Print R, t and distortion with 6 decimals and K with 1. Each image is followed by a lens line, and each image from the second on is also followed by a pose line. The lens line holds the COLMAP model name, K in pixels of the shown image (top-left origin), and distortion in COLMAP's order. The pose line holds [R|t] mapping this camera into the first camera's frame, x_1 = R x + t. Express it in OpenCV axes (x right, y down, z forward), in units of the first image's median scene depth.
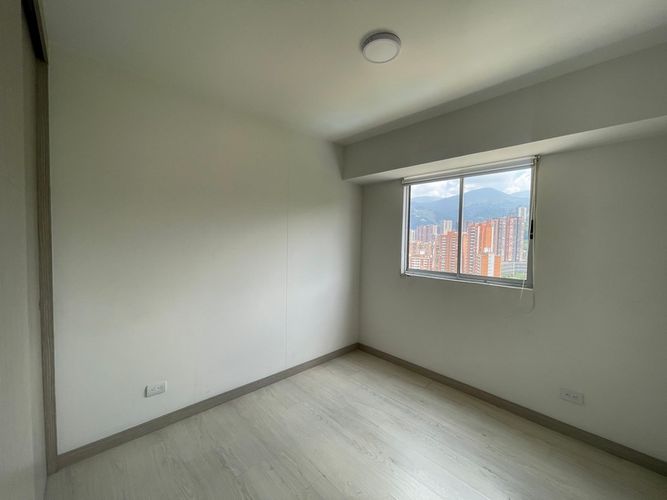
lens RADIAL K [[268.5, 0, 333.5], [0, 268.5, 250.0], [0, 0, 1]] dist [0.000622, 0.000410]
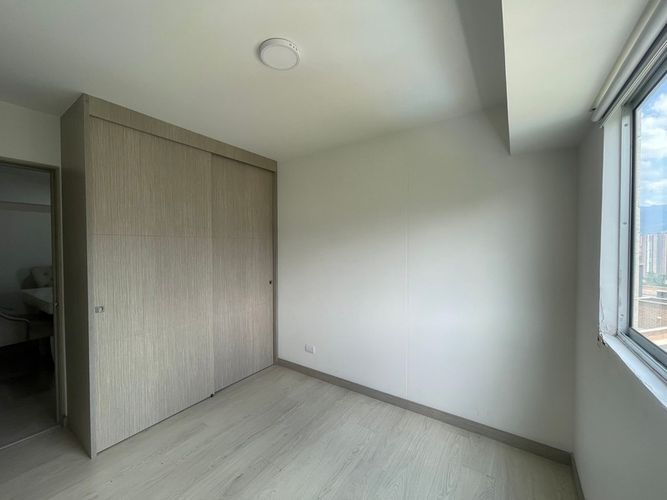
lens RADIAL K [[268.5, 0, 333.5], [0, 268.5, 250.0], [0, 0, 1]] dist [0.000622, 0.000410]
pose [[0.214594, -0.006520, -0.976682, 0.731956], [-0.031397, 0.999415, -0.013570, -0.034174], [0.976199, 0.033577, 0.214263, 0.636071]]
